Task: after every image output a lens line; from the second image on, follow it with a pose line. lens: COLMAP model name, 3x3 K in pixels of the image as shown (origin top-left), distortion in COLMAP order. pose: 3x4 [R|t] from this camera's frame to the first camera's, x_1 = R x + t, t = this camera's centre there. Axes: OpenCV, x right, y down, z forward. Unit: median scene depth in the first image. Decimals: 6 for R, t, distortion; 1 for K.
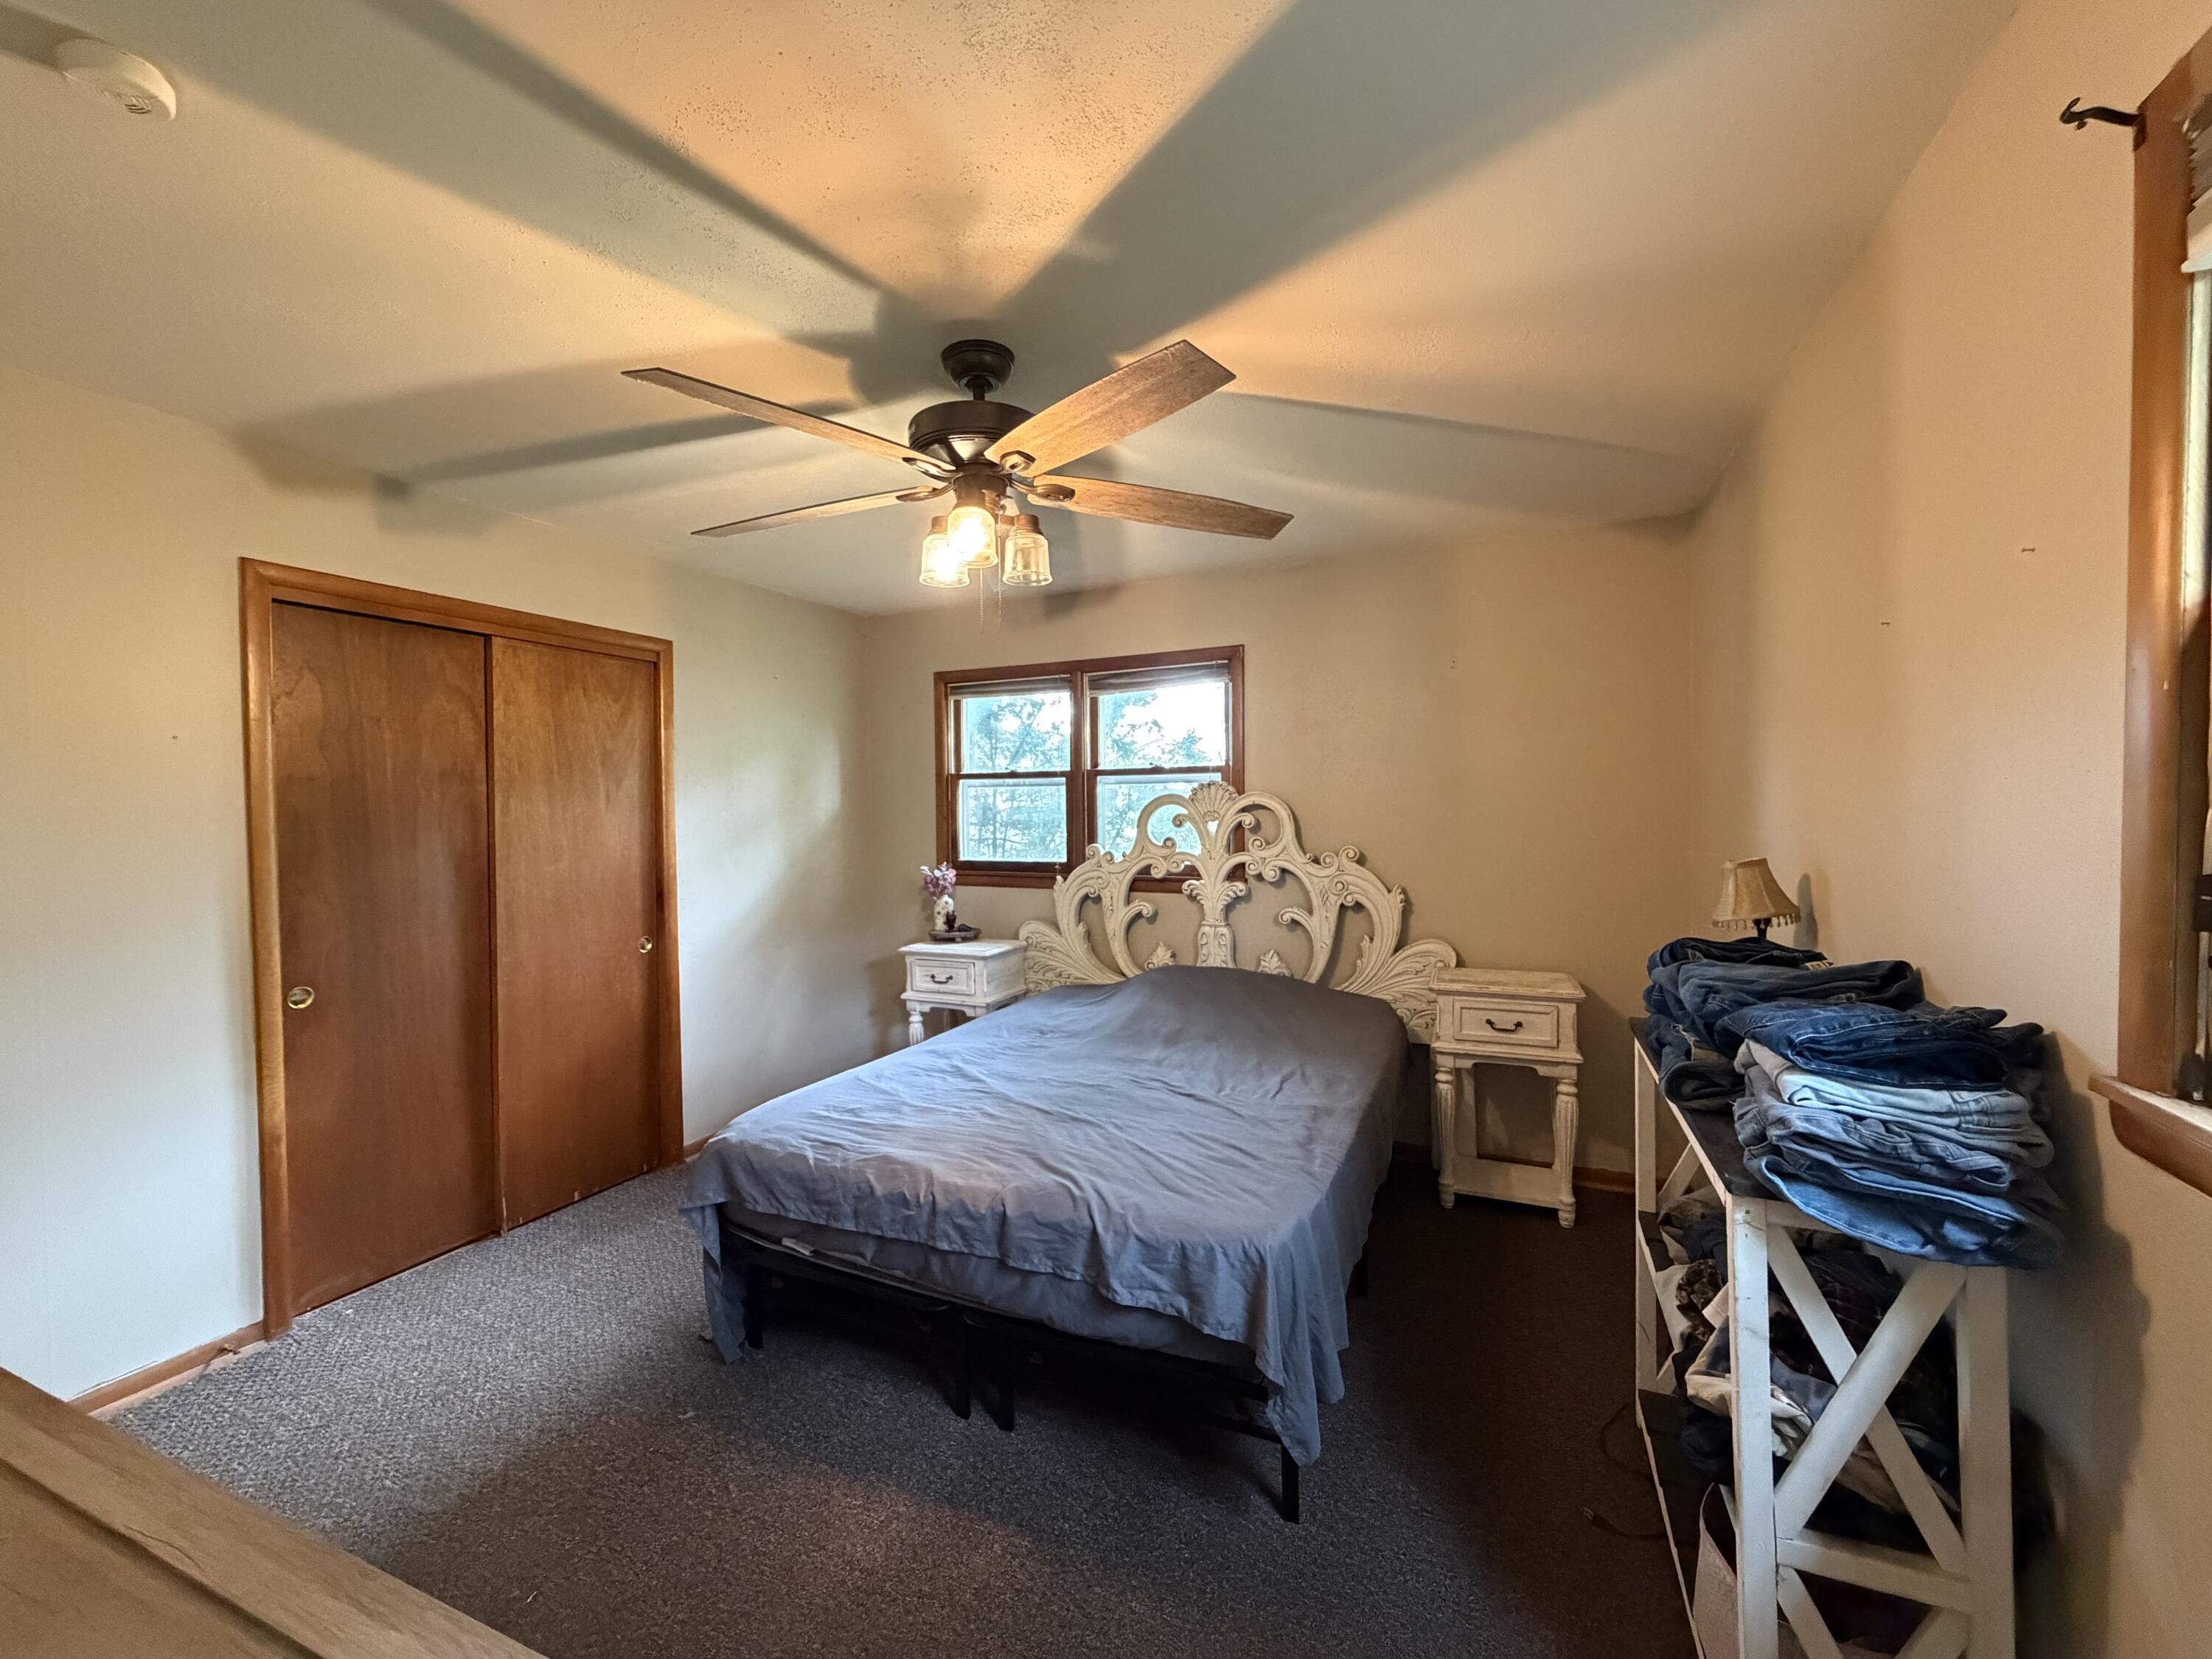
lens RADIAL K [[890.1, 0, 1114.5], [0, 890.1, 829.4], [0, 0, 1]] dist [-0.006307, -0.000048]
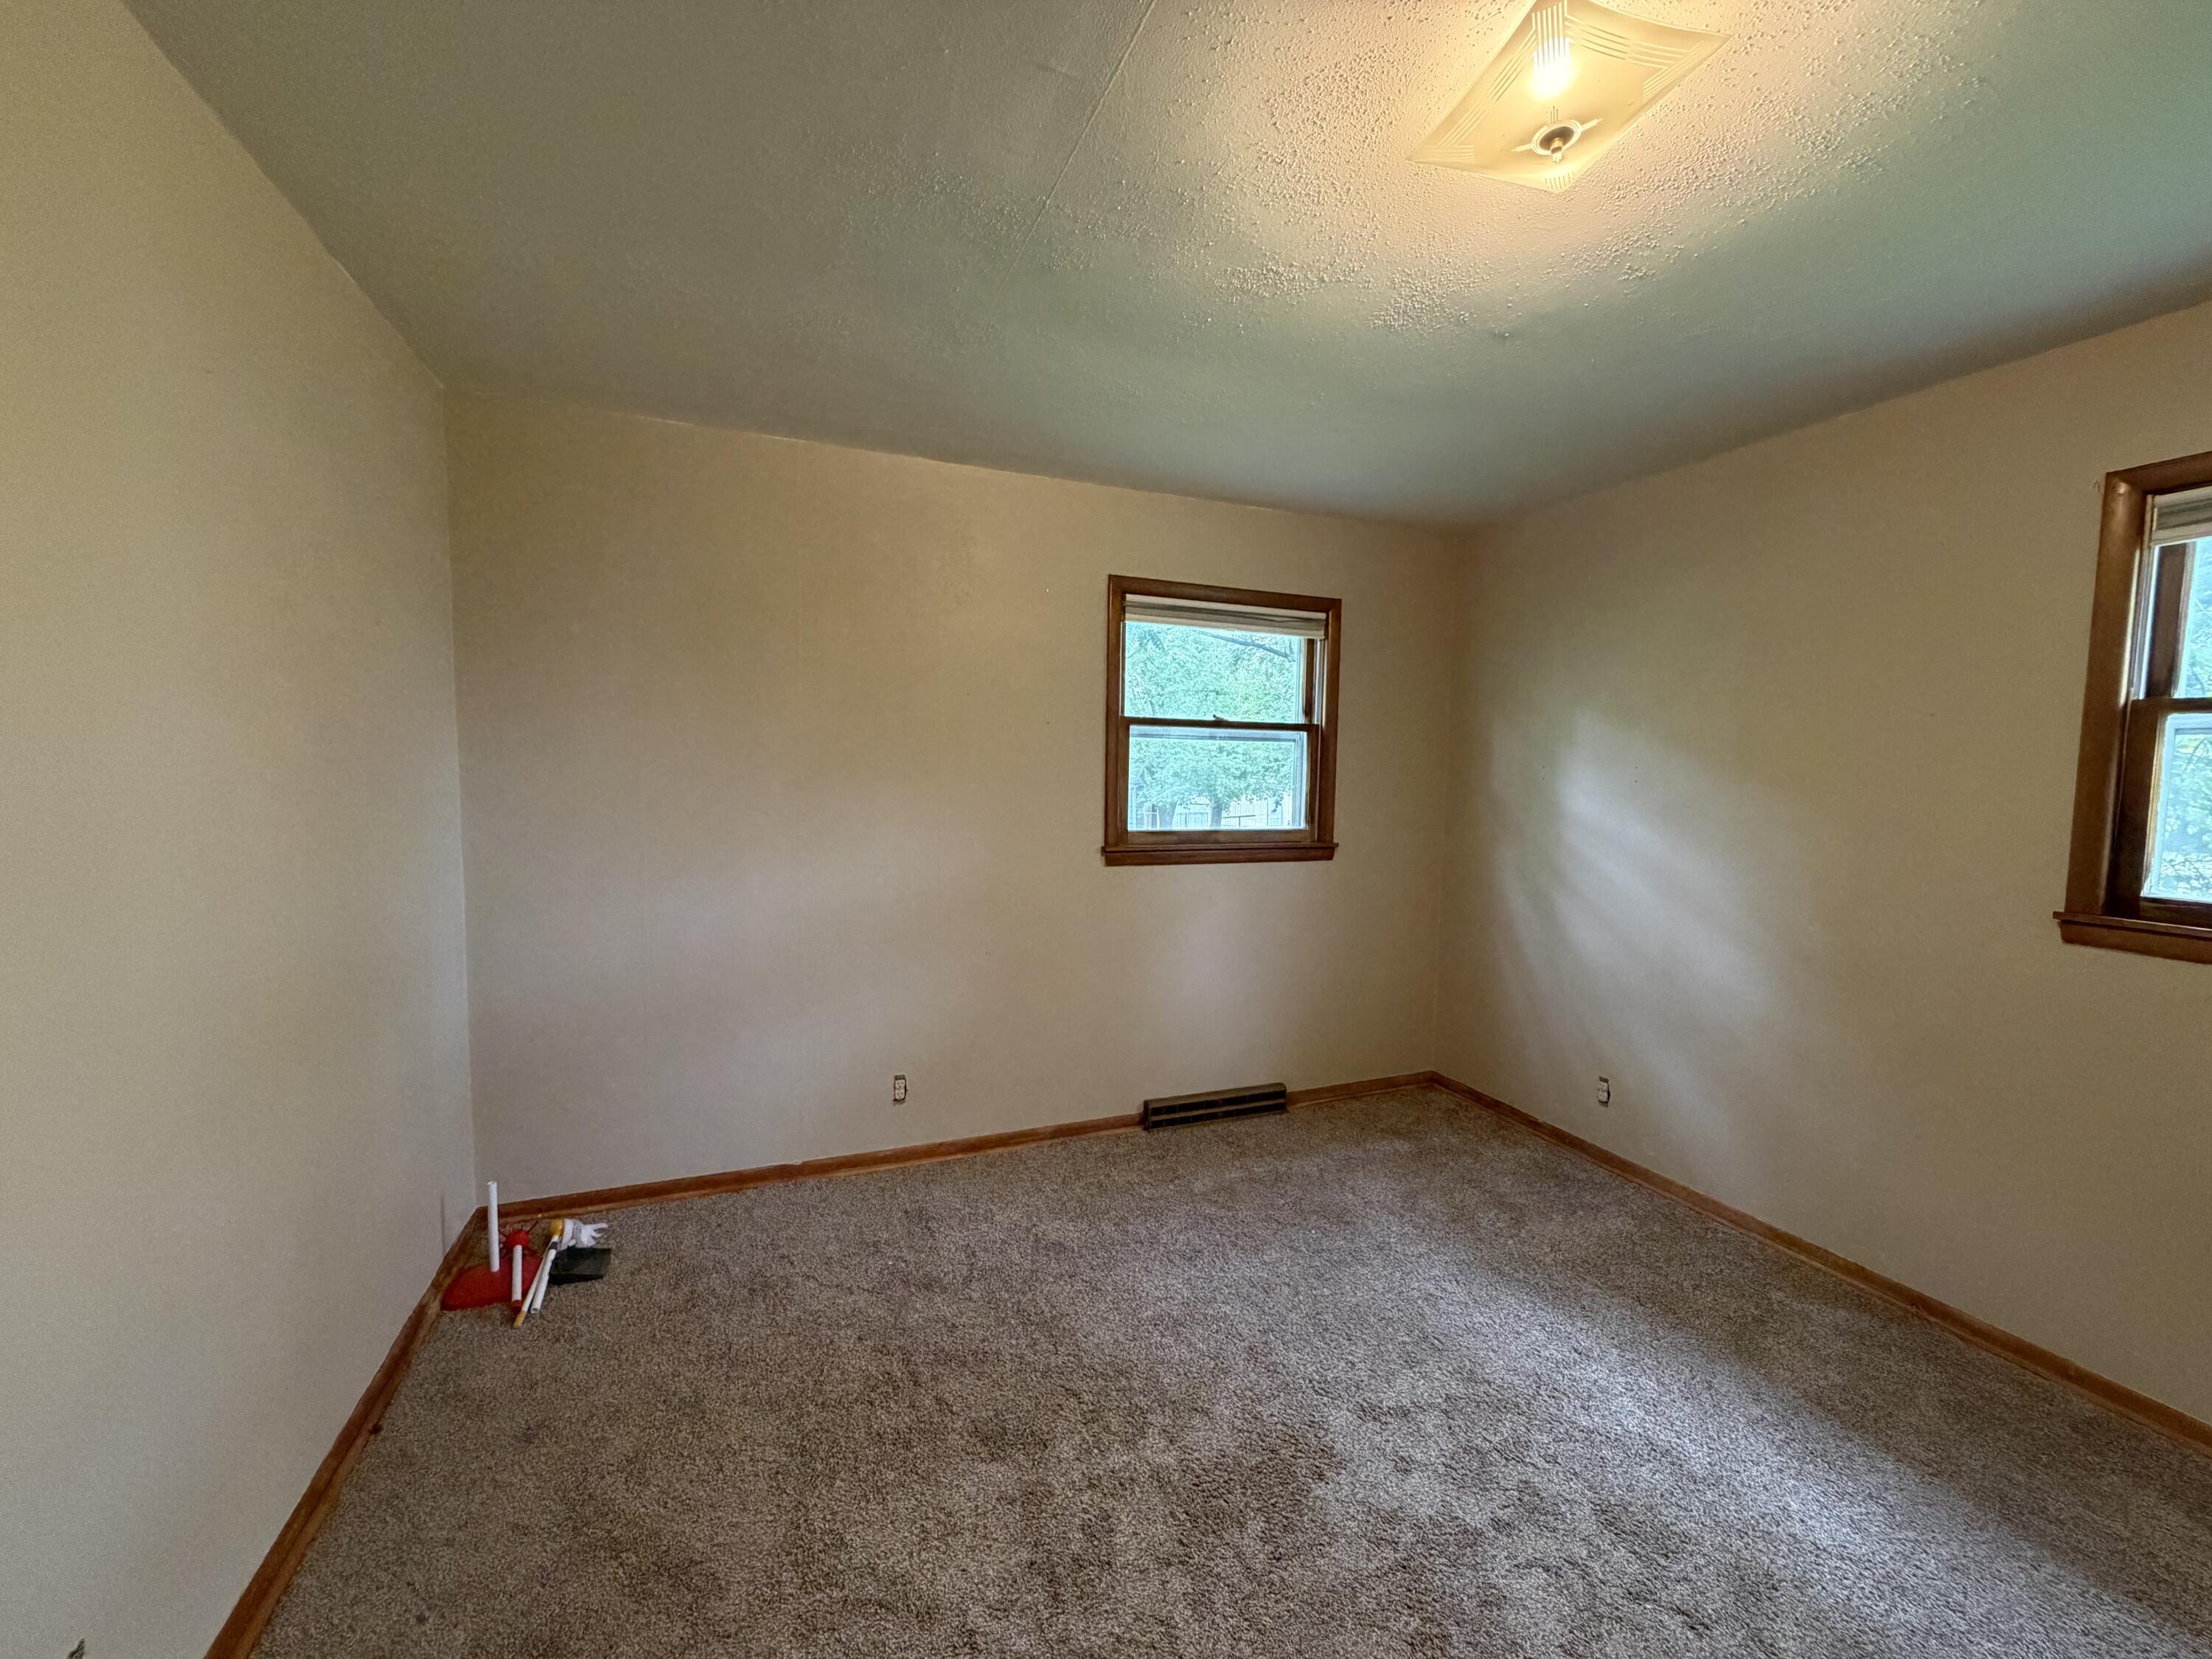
lens RADIAL K [[890.1, 0, 1110.7], [0, 890.1, 825.2], [0, 0, 1]] dist [-0.006307, -0.000048]
pose [[0.694285, -0.031027, 0.719031, -0.875060], [-0.009135, 0.998610, 0.051912, -0.013690], [-0.719642, -0.042610, 0.693036, 0.592927]]
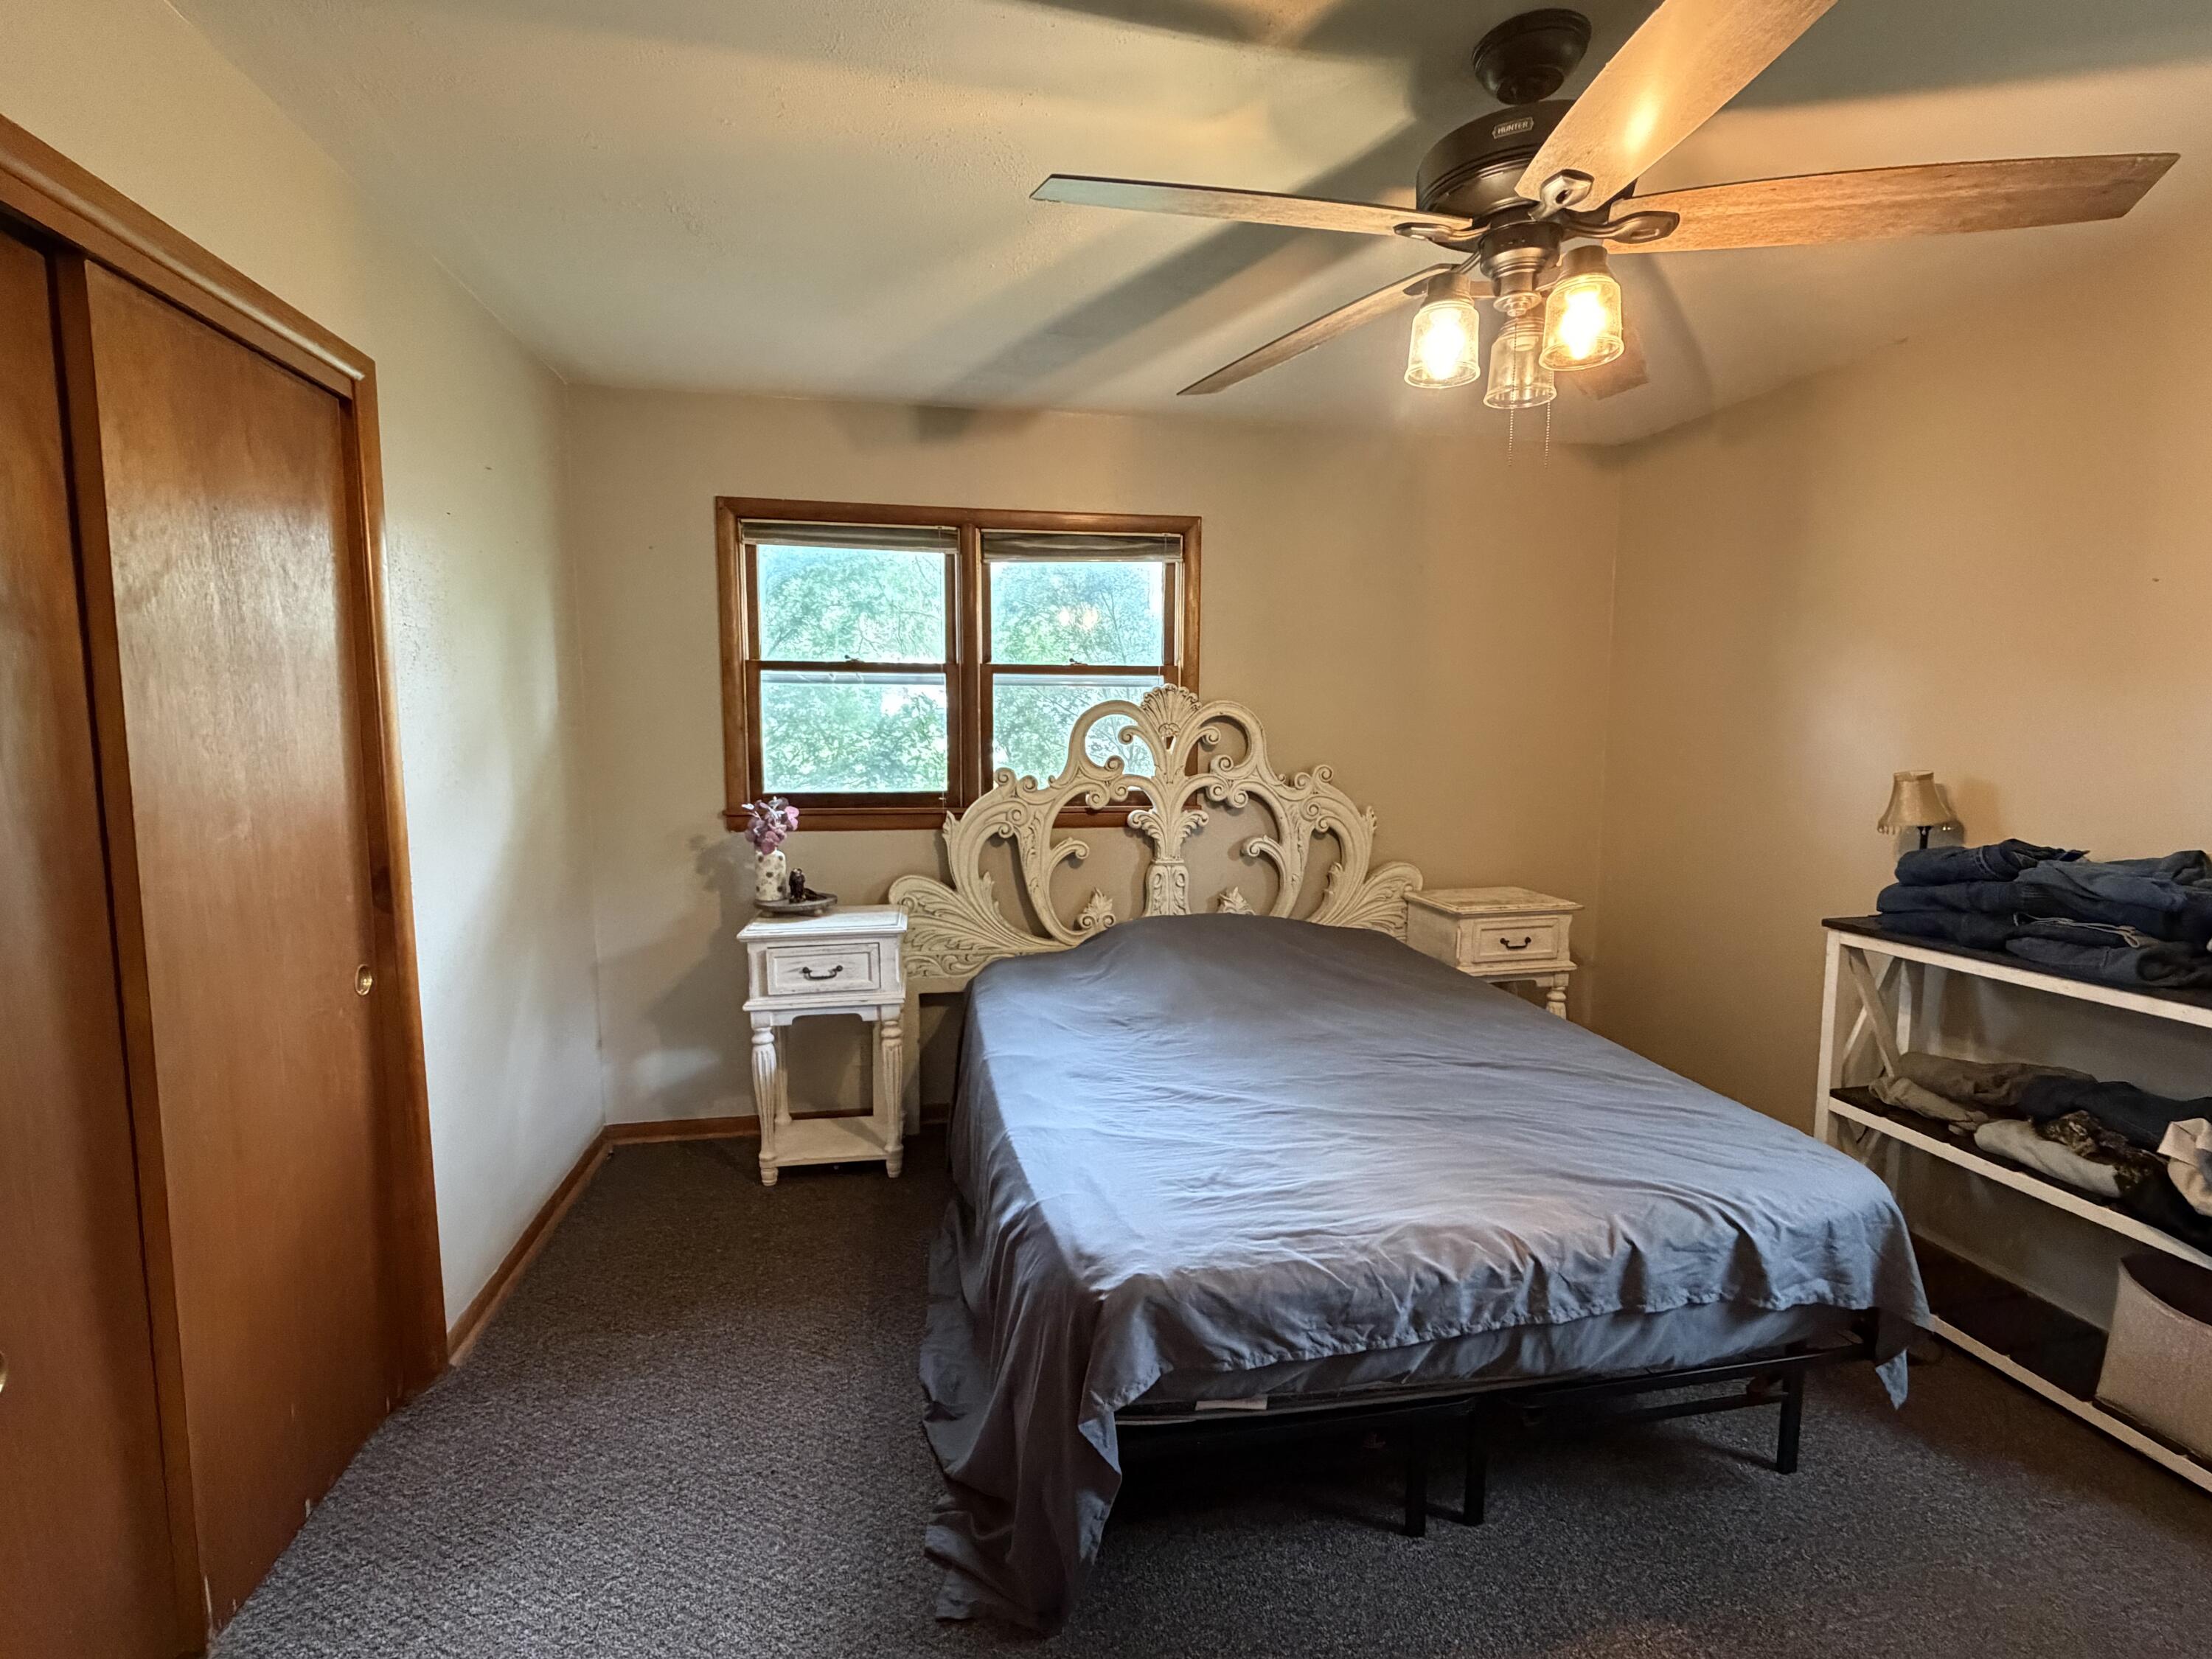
lens RADIAL K [[1021.3, 0, 1112.7], [0, 1021.3, 833.6], [0, 0, 1]] dist [-0.002441, 0.000341]
pose [[0.817061, -0.051756, 0.574223, -0.464065], [0.001070, 0.996097, 0.088258, -0.002680], [-0.576550, -0.071498, 0.813928, 0.268872]]
